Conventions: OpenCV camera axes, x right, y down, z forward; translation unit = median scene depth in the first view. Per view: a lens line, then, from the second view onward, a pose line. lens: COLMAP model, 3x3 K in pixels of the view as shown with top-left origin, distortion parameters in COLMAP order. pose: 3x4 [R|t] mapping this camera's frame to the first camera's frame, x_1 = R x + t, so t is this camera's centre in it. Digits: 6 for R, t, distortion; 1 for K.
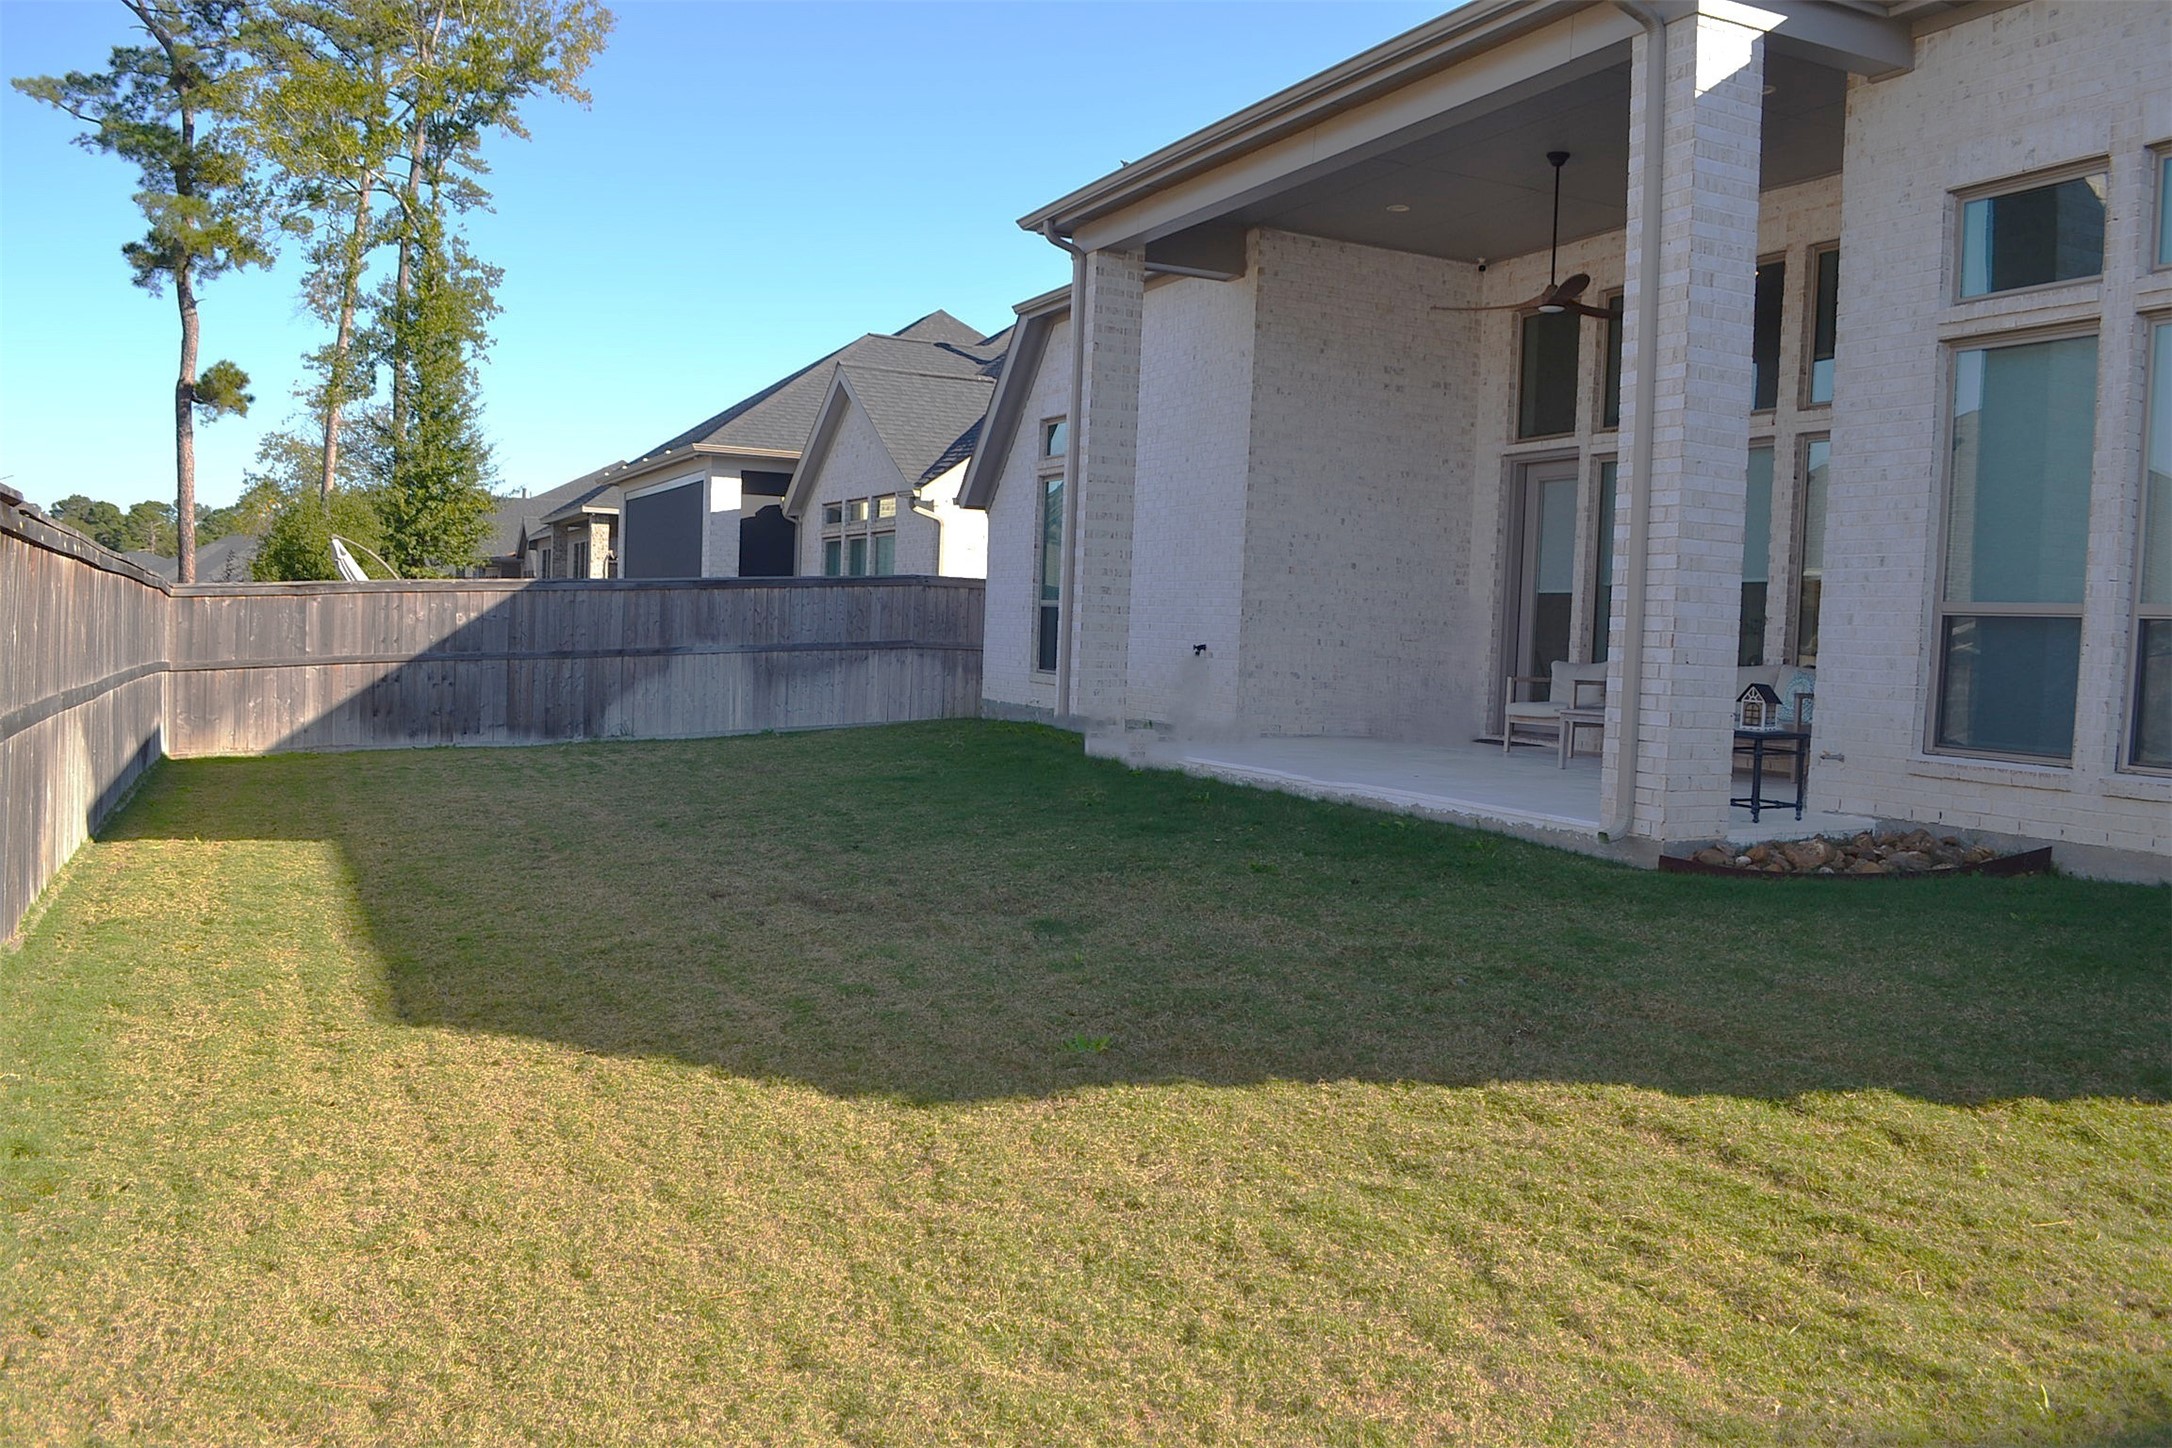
lens RADIAL K [[1740.2, 0, 1062.8], [0, 1740.2, 740.7], [0, 0, 1]] dist [-0.089153, 0.017693]
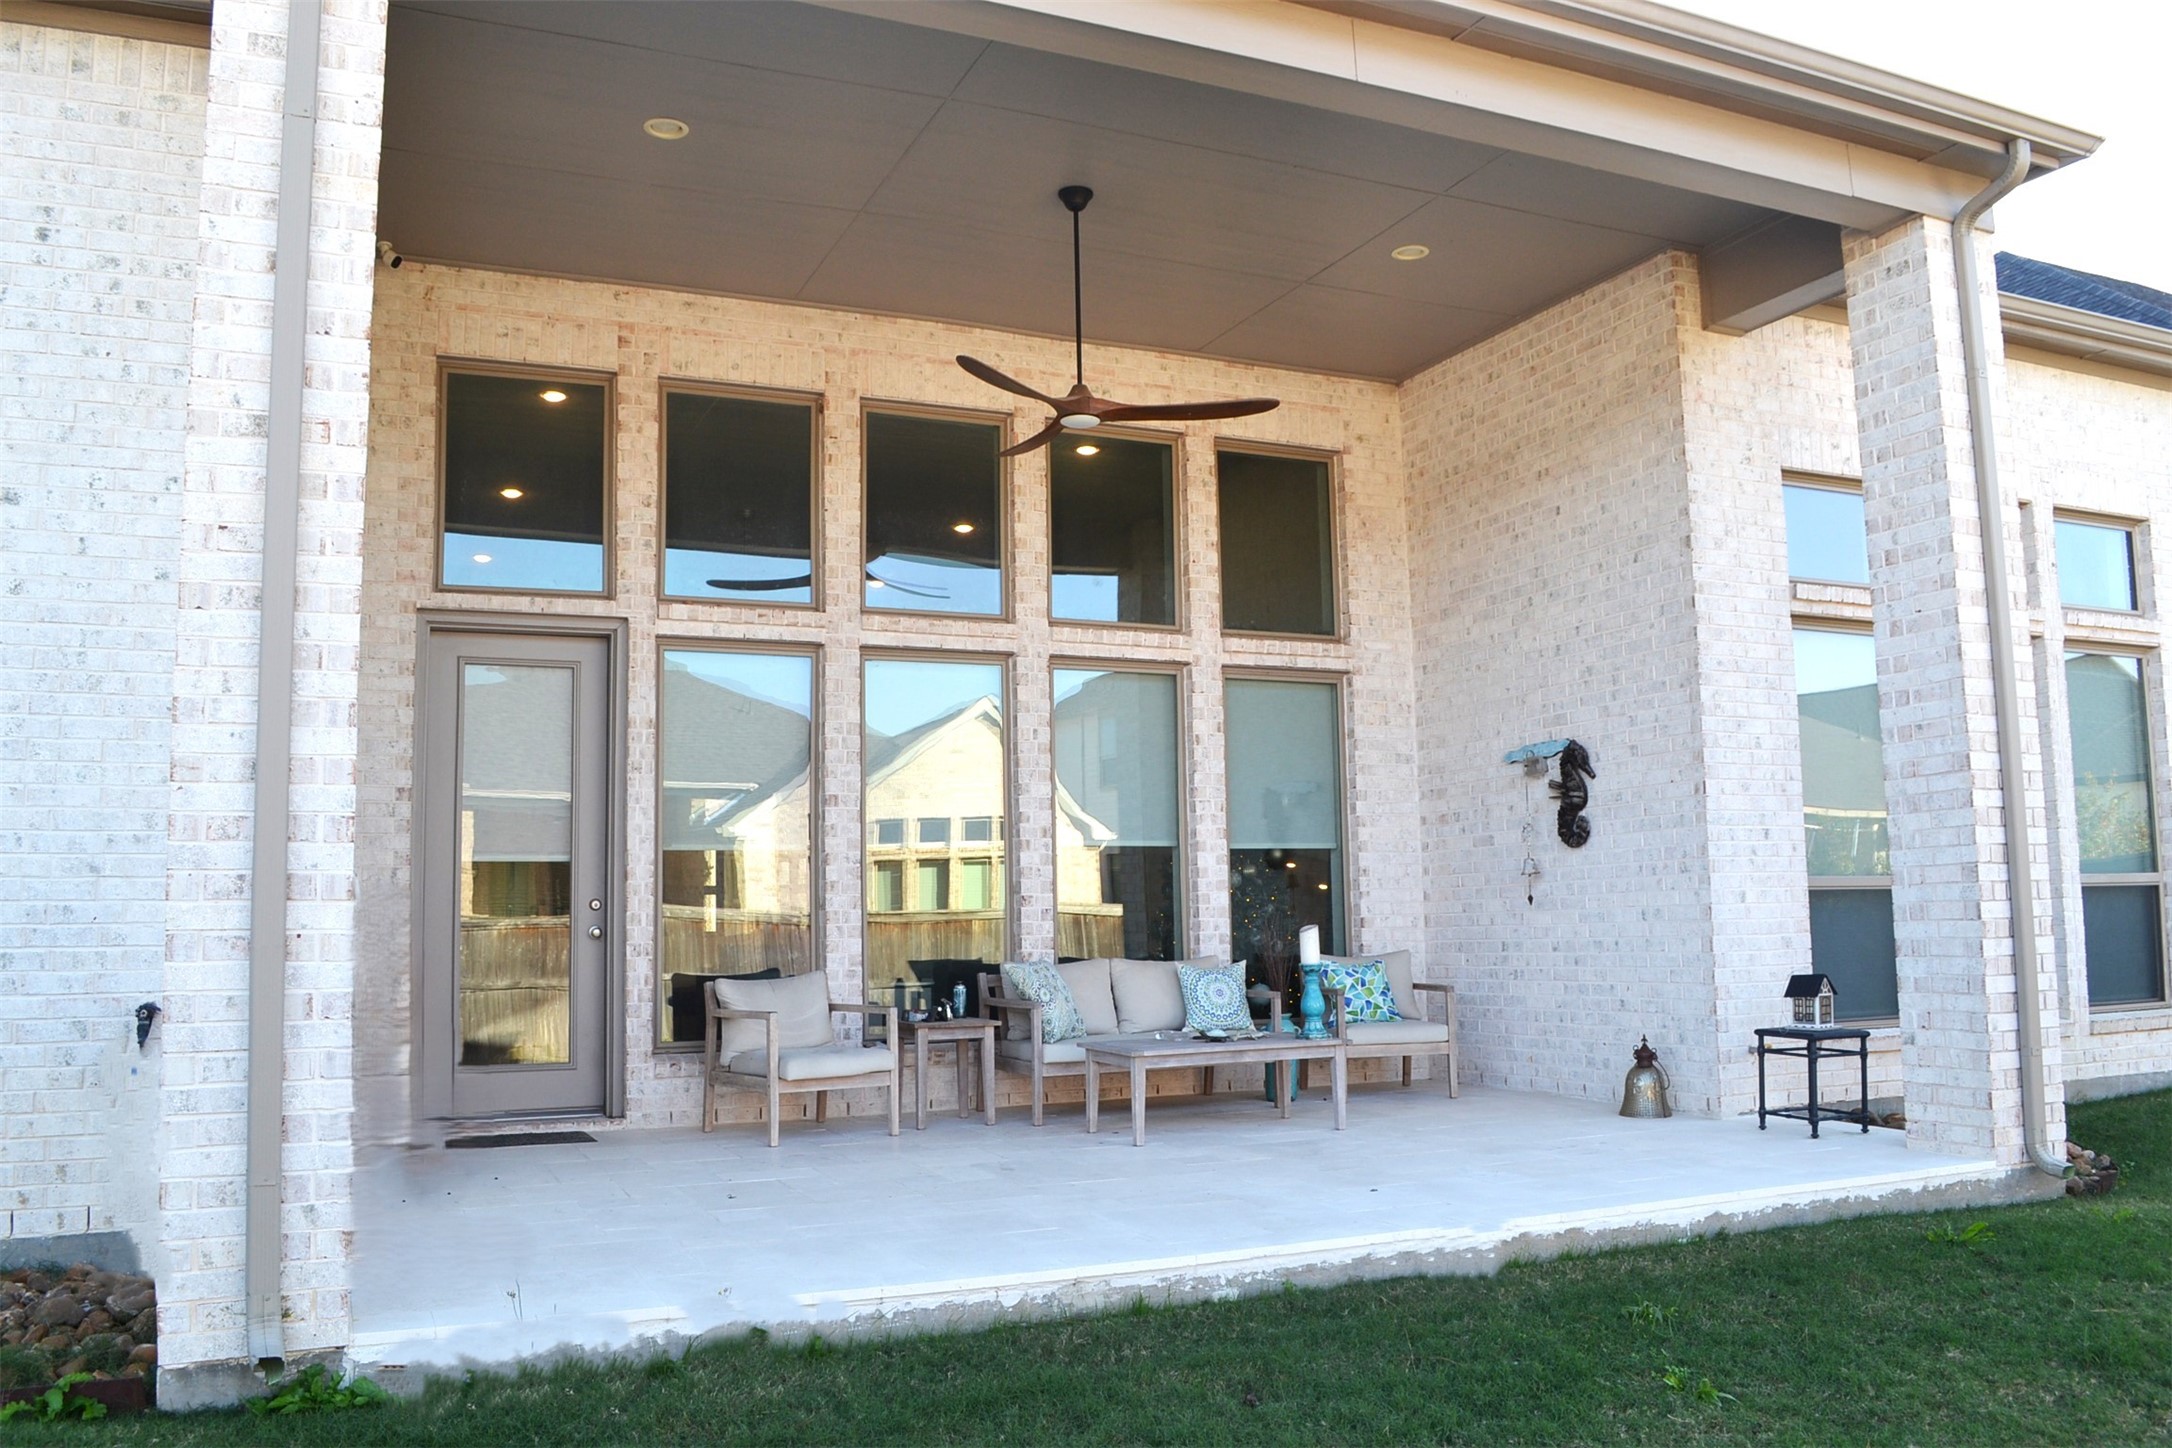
lens RADIAL K [[1744.9, 0, 1047.3], [0, 1744.9, 743.3], [0, 0, 1]] dist [-0.081772, 0.018071]
pose [[0.018580, 0.066393, 0.997621, -0.505770], [0.079882, 0.994504, -0.067673, -0.129627], [-0.996631, 0.080949, 0.013174, 1.457616]]
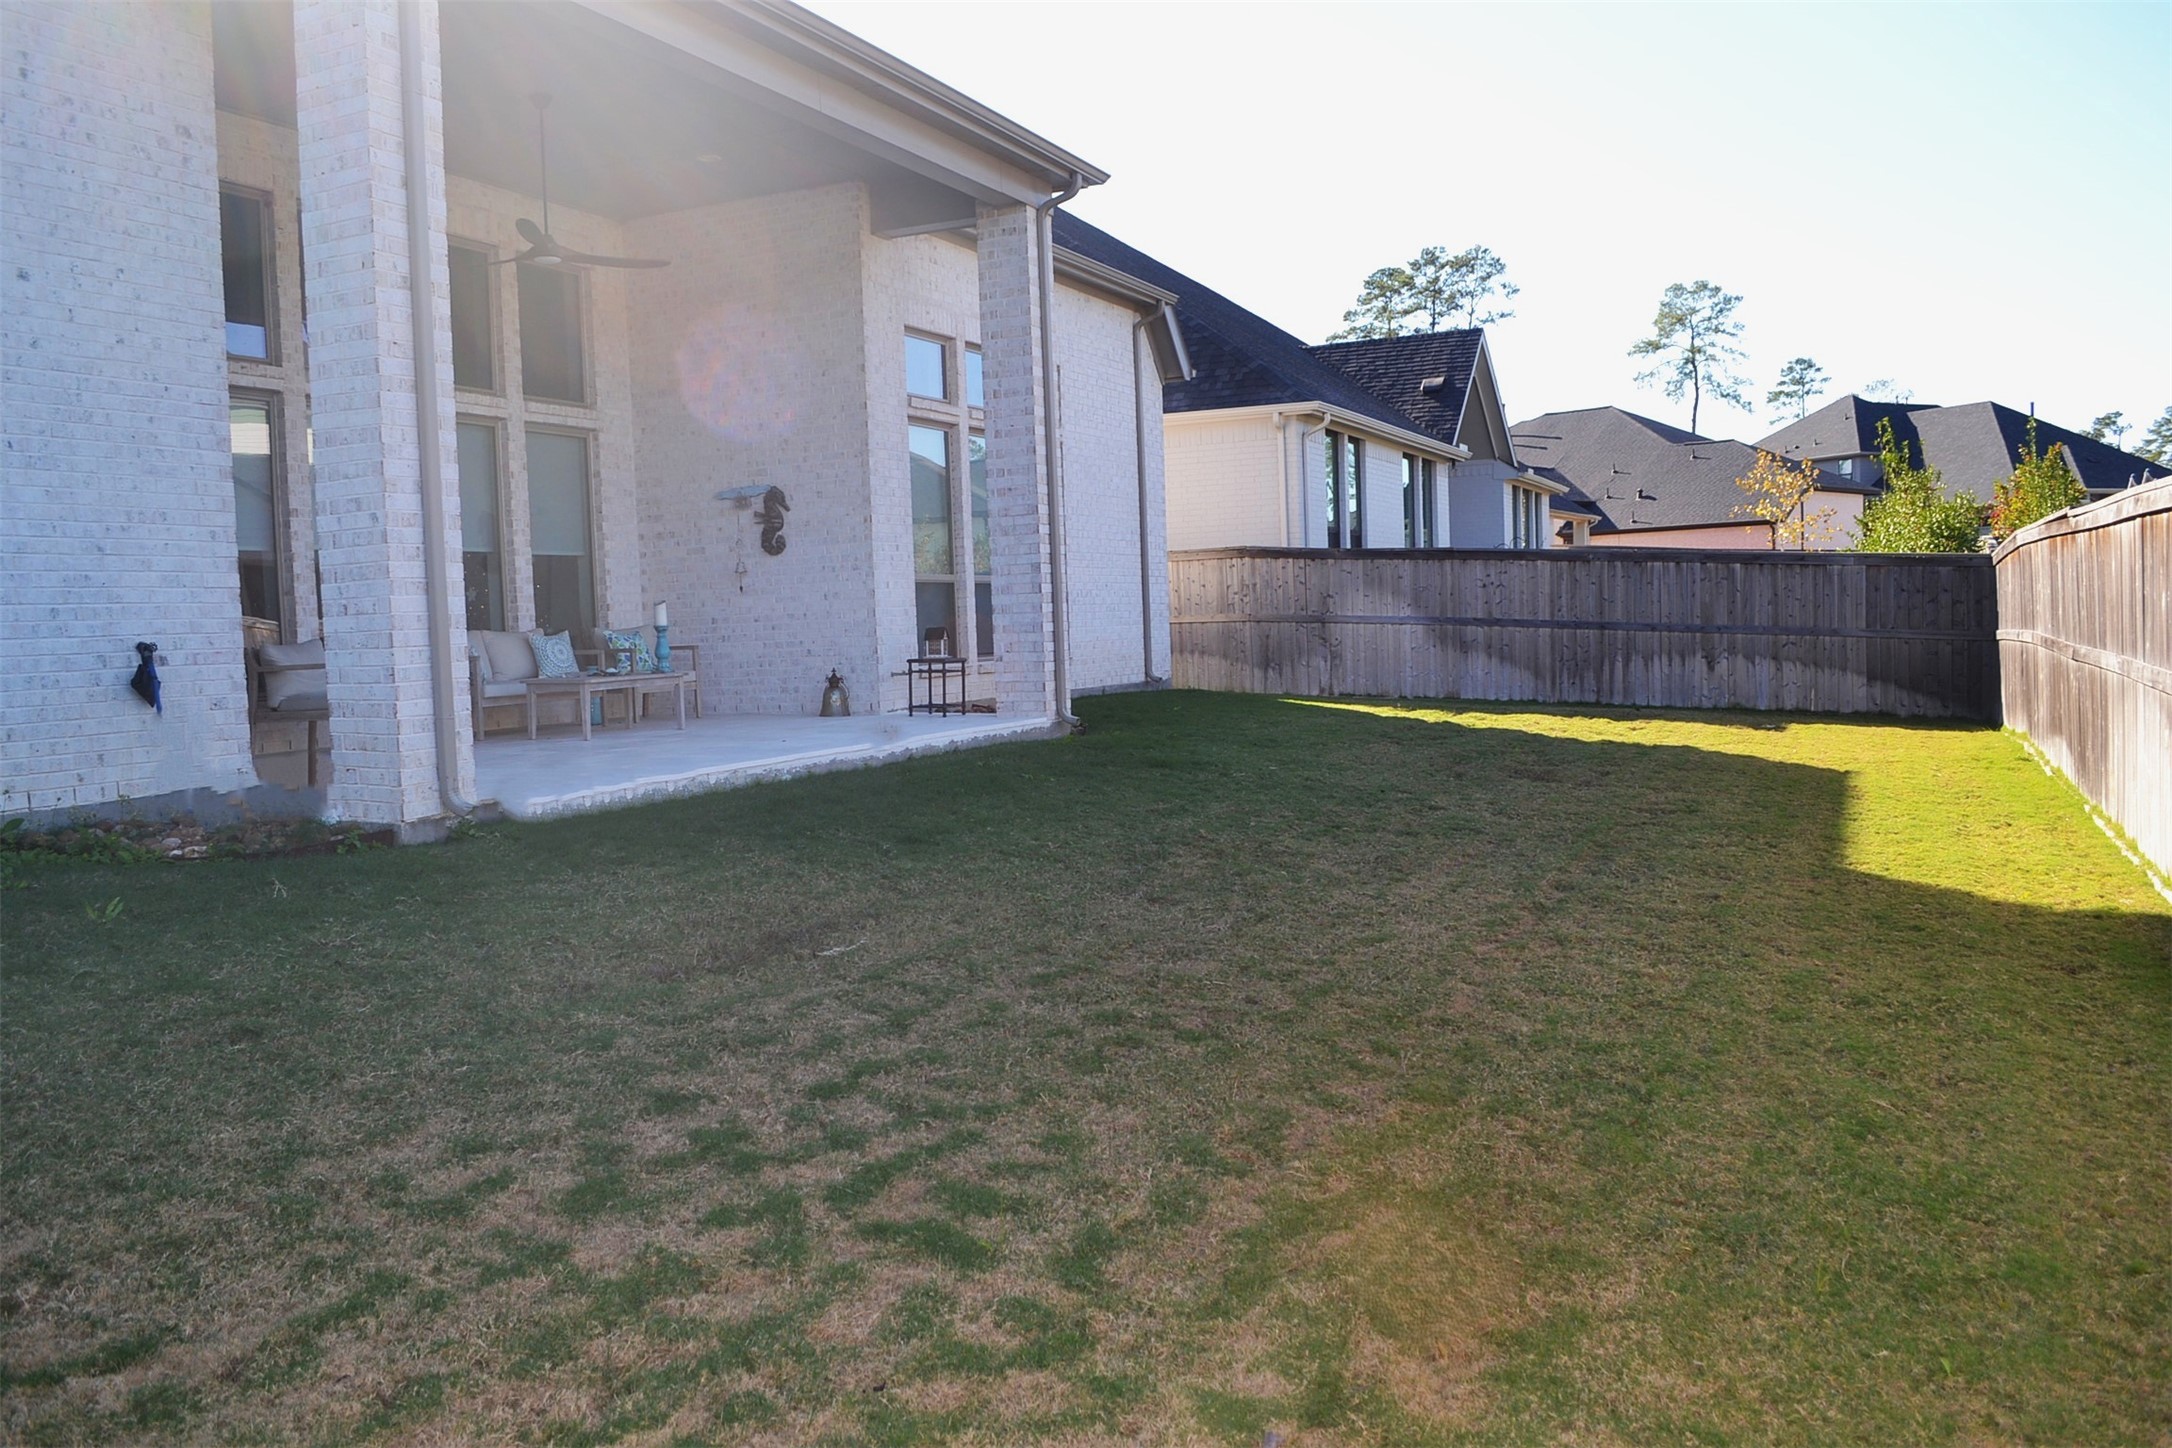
lens RADIAL K [[1744.9, 0, 1047.3], [0, 1744.9, 743.3], [0, 0, 1]] dist [-0.081772, 0.018071]
pose [[-0.637624, -0.067513, 0.767384, -0.912126], [0.059746, 0.988818, 0.136638, -0.146574], [-0.768028, 0.132972, -0.626460, 2.040832]]
